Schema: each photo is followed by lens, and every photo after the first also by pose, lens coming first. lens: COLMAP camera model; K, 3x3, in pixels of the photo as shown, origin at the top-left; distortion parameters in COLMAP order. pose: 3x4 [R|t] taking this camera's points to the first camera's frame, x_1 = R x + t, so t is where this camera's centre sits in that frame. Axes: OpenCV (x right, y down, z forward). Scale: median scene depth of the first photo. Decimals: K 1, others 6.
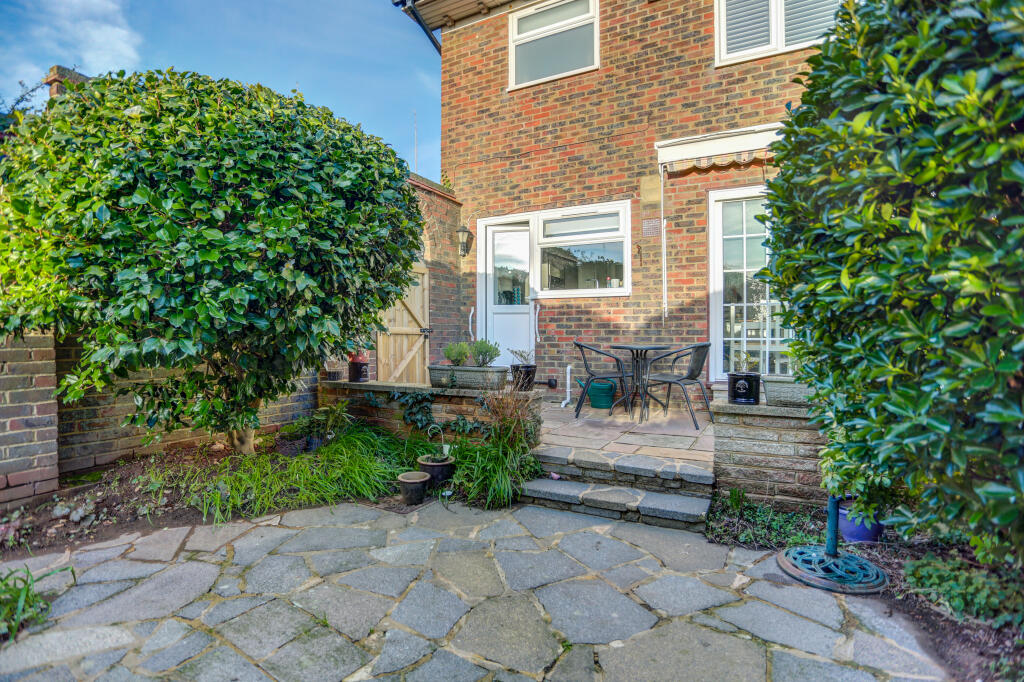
lens RADIAL K [[512.7, 0, 498.0], [0, 512.7, 335.6], [0, 0, 1]] dist [-0.061049, 0.024452]
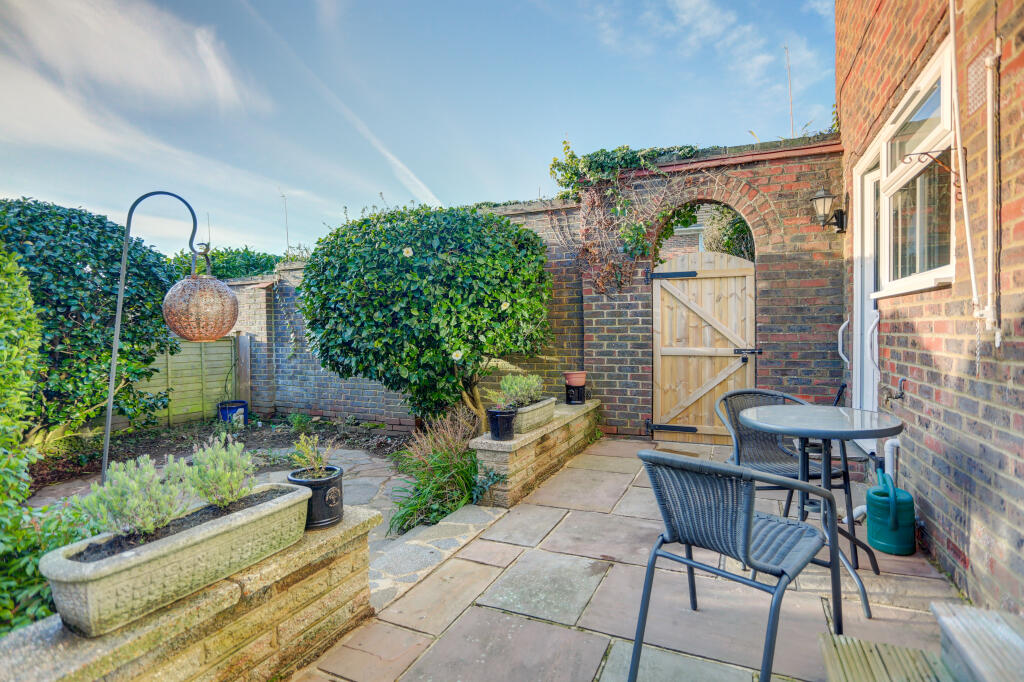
lens RADIAL K [[512.7, 0, 508.3], [0, 512.7, 340.9], [0, 0, 1]] dist [-0.061049, 0.024452]
pose [[0.073497, 0.018473, -0.997124, 1.020079], [0.015239, 0.999691, 0.019643, -0.080663], [0.997179, -0.016639, 0.073192, 1.061888]]
